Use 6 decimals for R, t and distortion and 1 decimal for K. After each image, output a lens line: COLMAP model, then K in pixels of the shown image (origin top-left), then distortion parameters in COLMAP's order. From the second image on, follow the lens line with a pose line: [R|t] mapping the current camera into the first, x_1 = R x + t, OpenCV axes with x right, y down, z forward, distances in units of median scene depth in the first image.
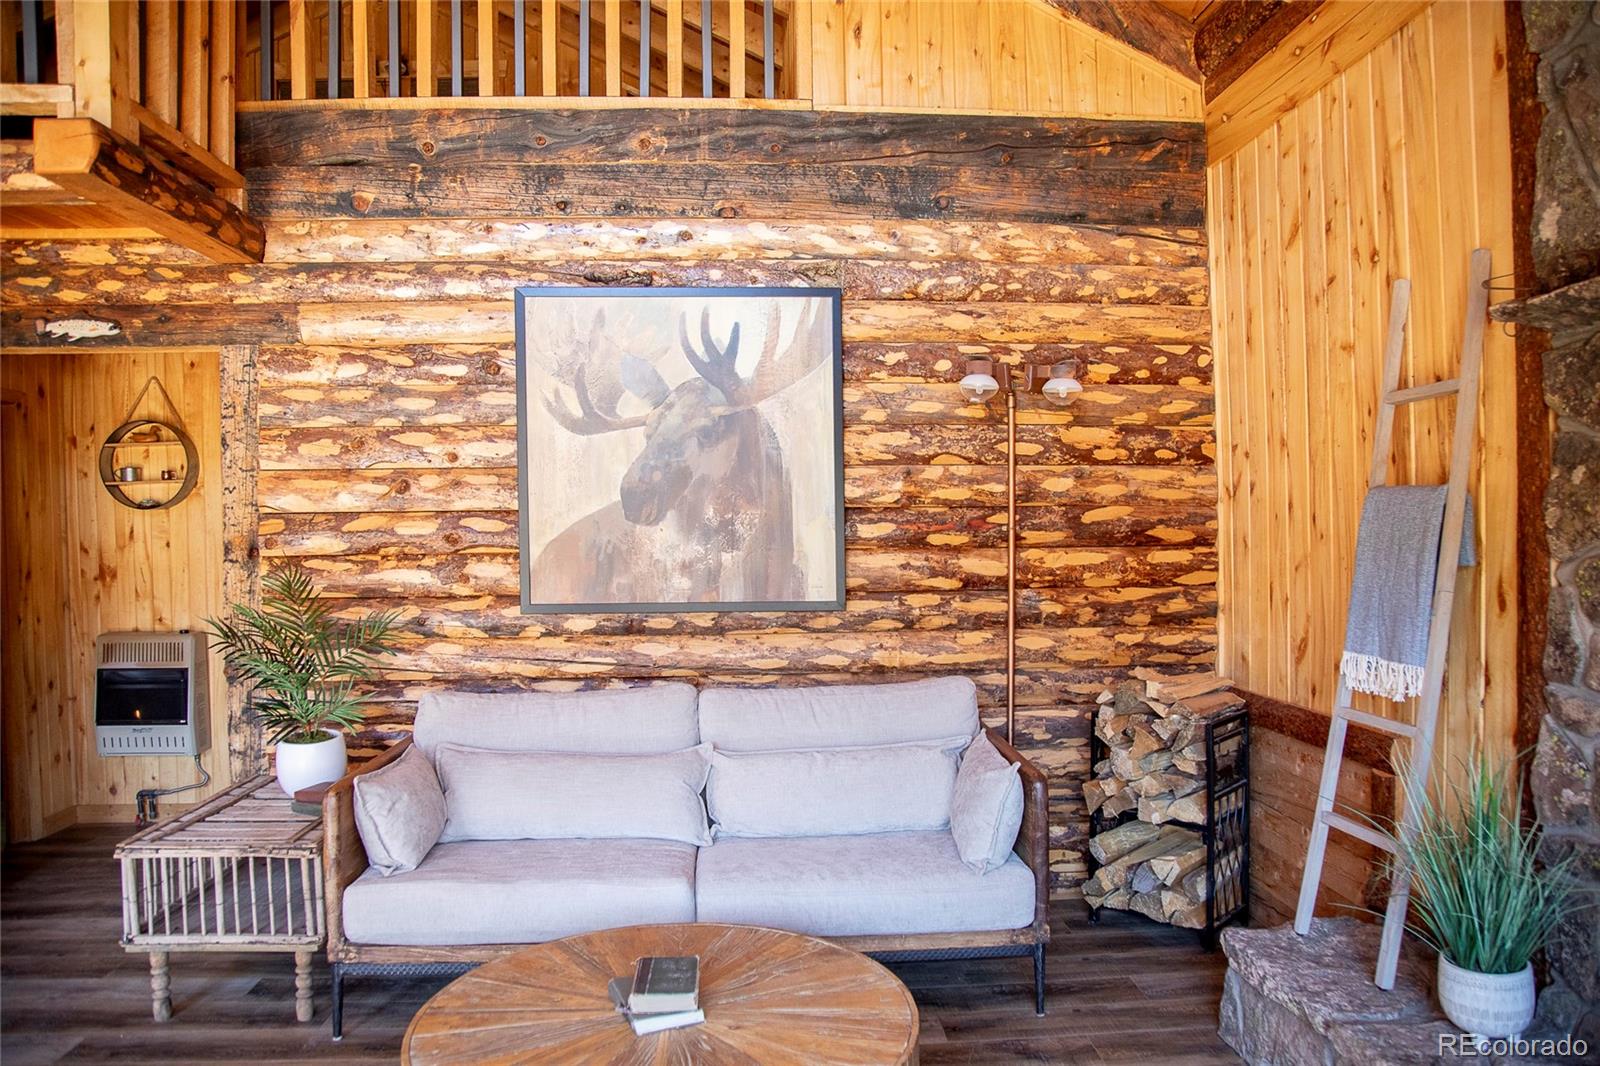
lens RADIAL K [[1089.5, 0, 815.3], [0, 1089.5, 543.4], [0, 0, 1]] dist [-0.125139, 0.068442]
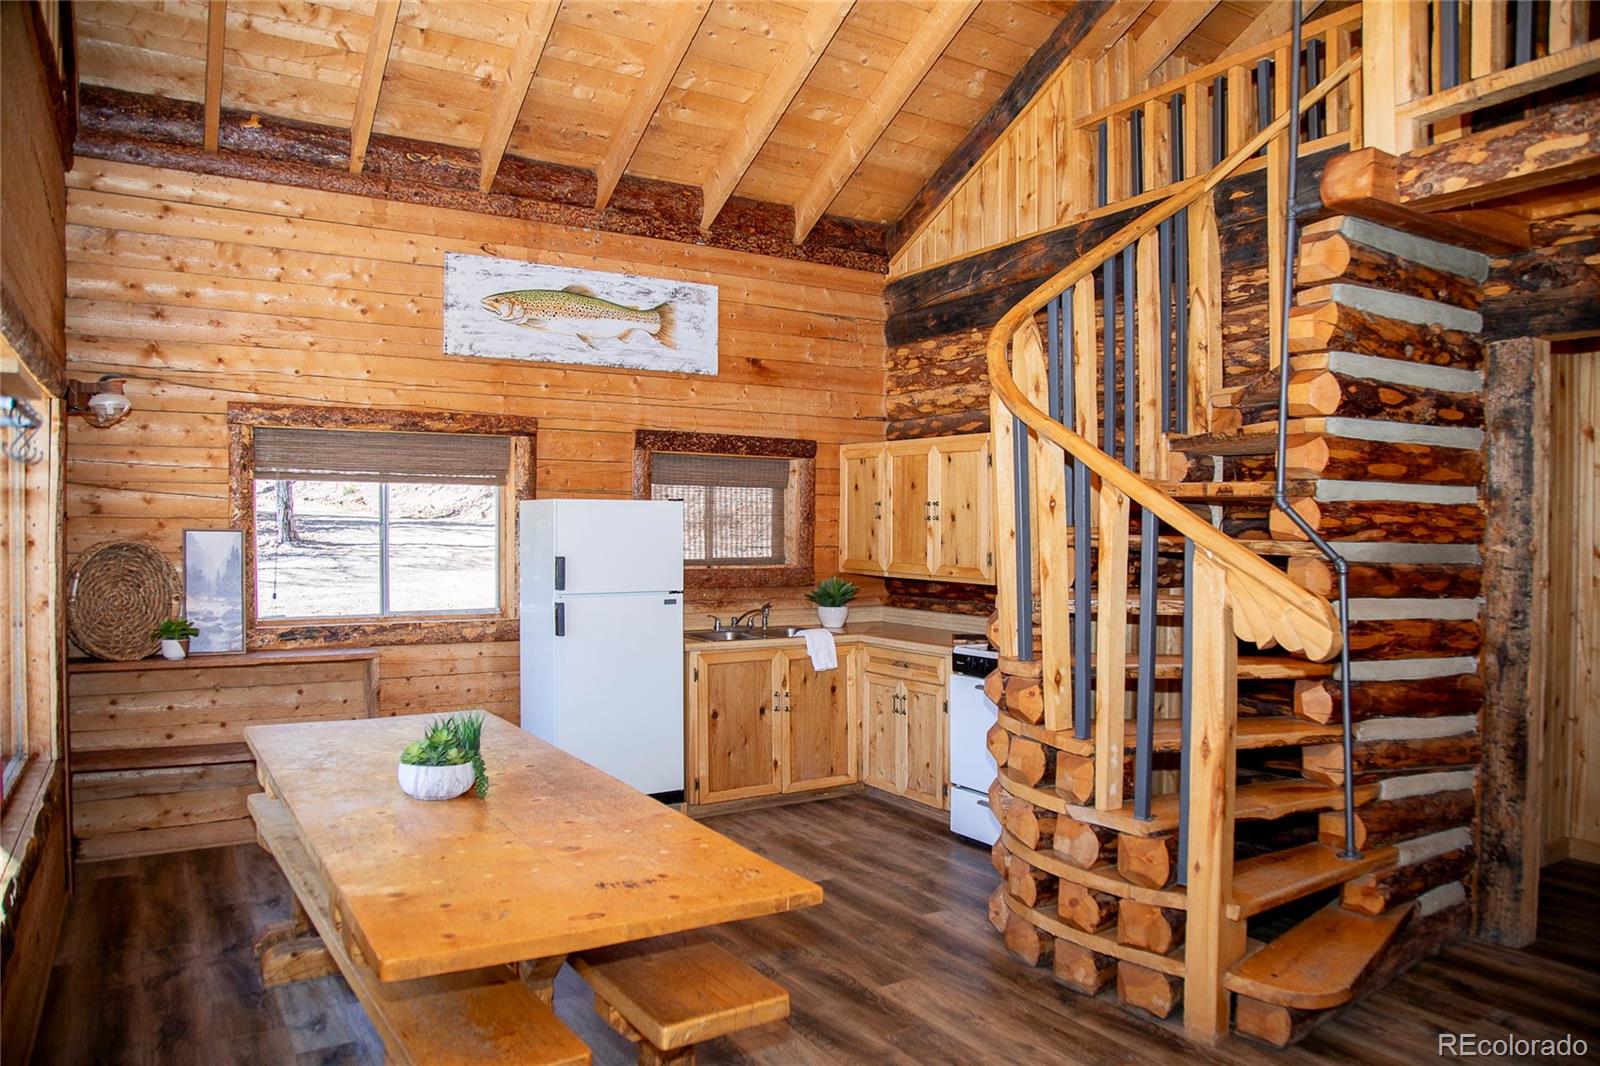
lens RADIAL K [[1089.5, 0, 817.1], [0, 1089.5, 551.8], [0, 0, 1]] dist [-0.125139, 0.068442]
pose [[0.488411, 0.035531, -0.871890, -0.338309], [-0.026237, 0.999317, 0.026026, -0.003088], [0.872219, 0.010165, 0.489010, -0.025727]]
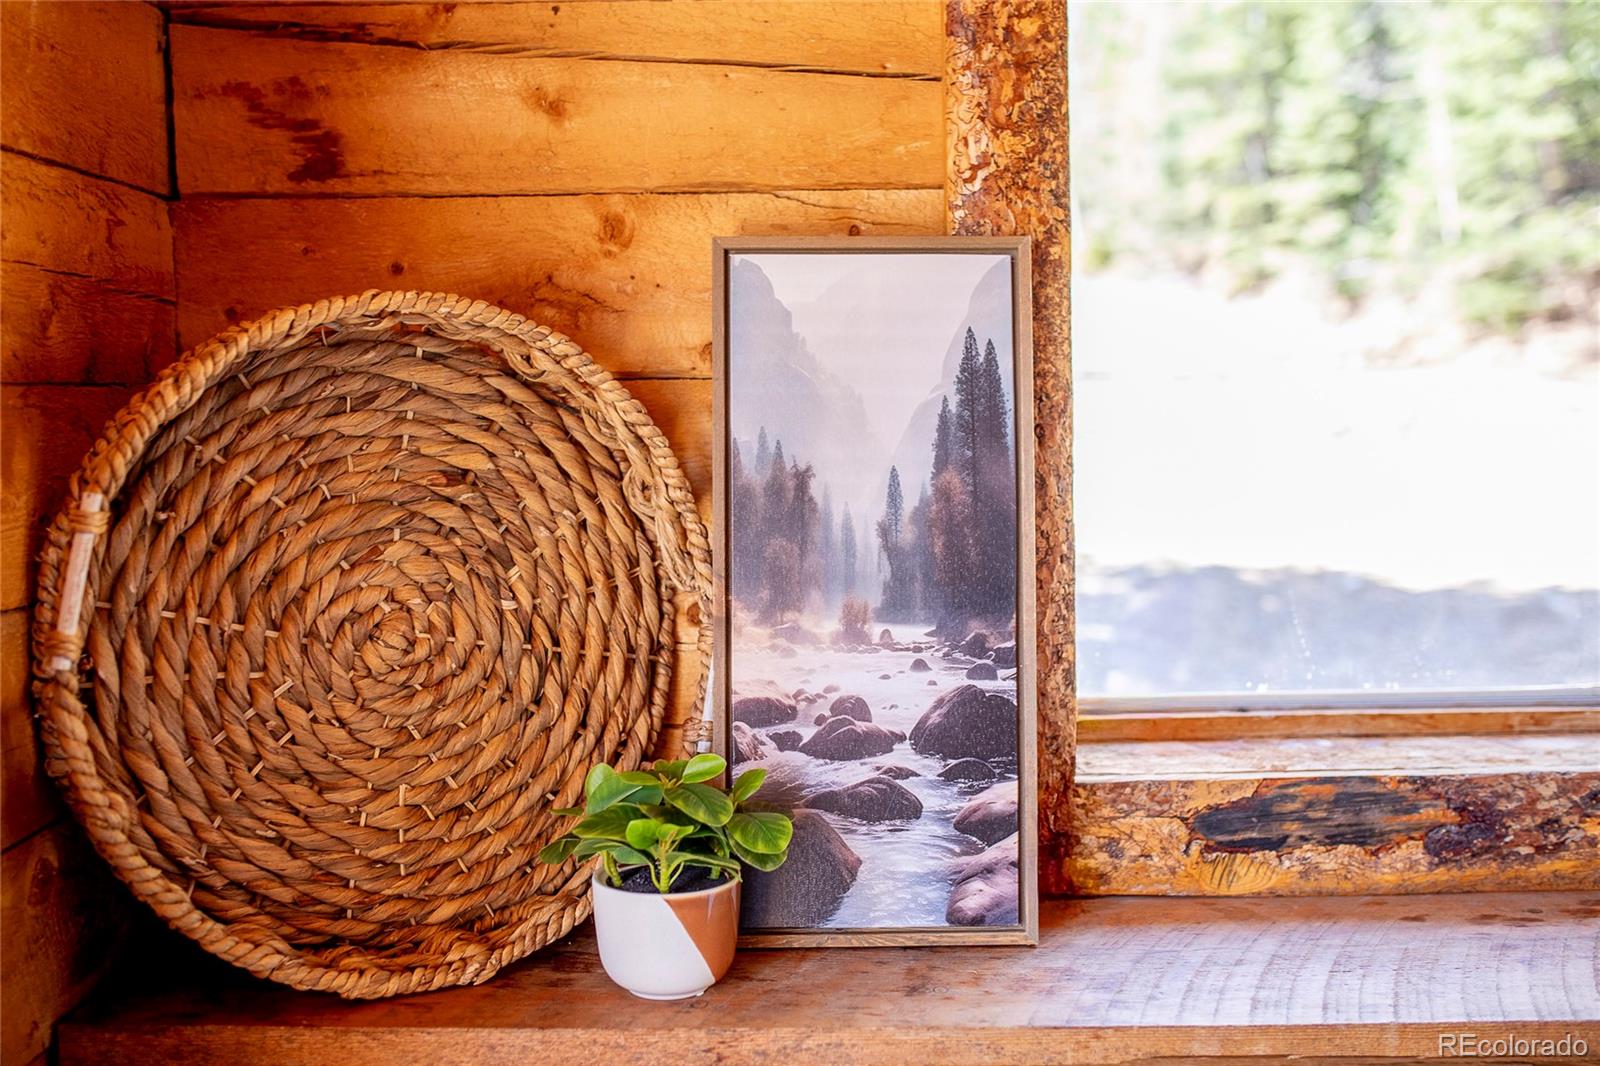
lens RADIAL K [[1543.7, 0, 805.0], [0, 1543.7, 526.1], [0, 0, 1]] dist [-0.031380, 0.000000]
pose [[-0.051043, 0.089389, -0.994688, -1.401574], [-0.001374, 0.995979, 0.089576, 0.050124], [0.998696, 0.005939, -0.050715, -0.036078]]
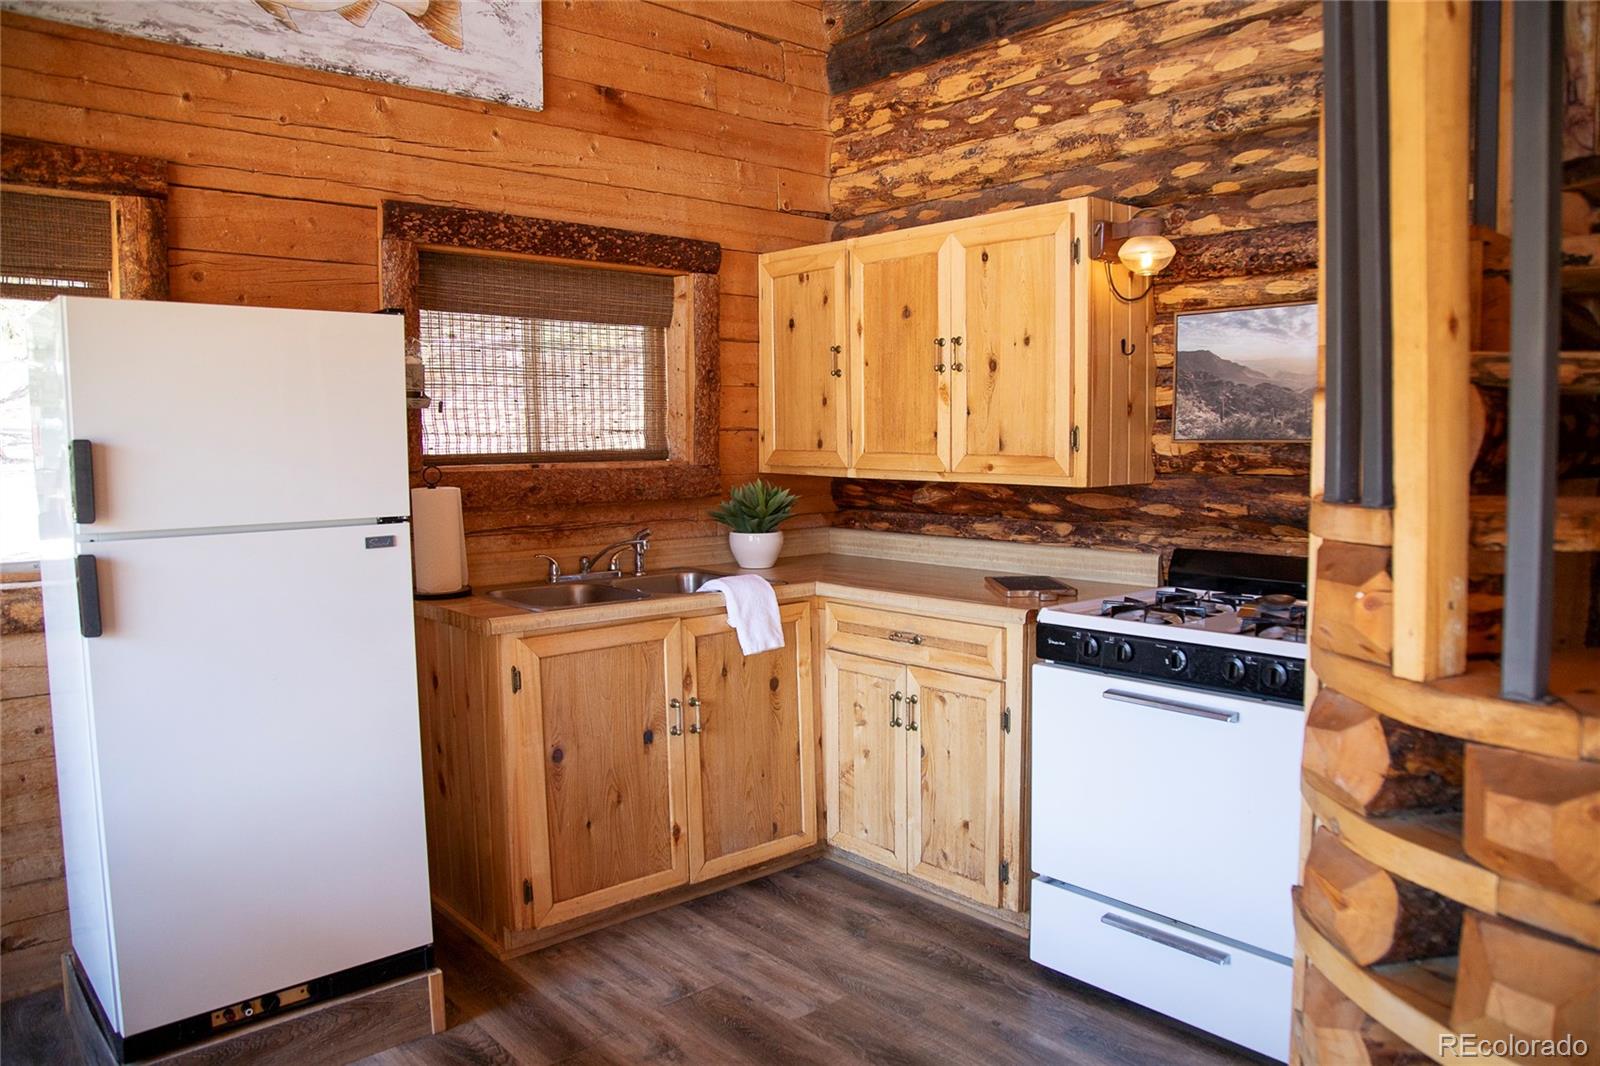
lens RADIAL K [[1089.5, 0, 806.0], [0, 1089.5, 551.7], [0, 0, 1]] dist [-0.125139, 0.068442]
pose [[0.609992, 0.089360, -0.787353, -0.970991], [-0.013650, 0.994659, 0.102313, 0.040687], [0.792290, -0.051663, 0.607954, 0.251892]]
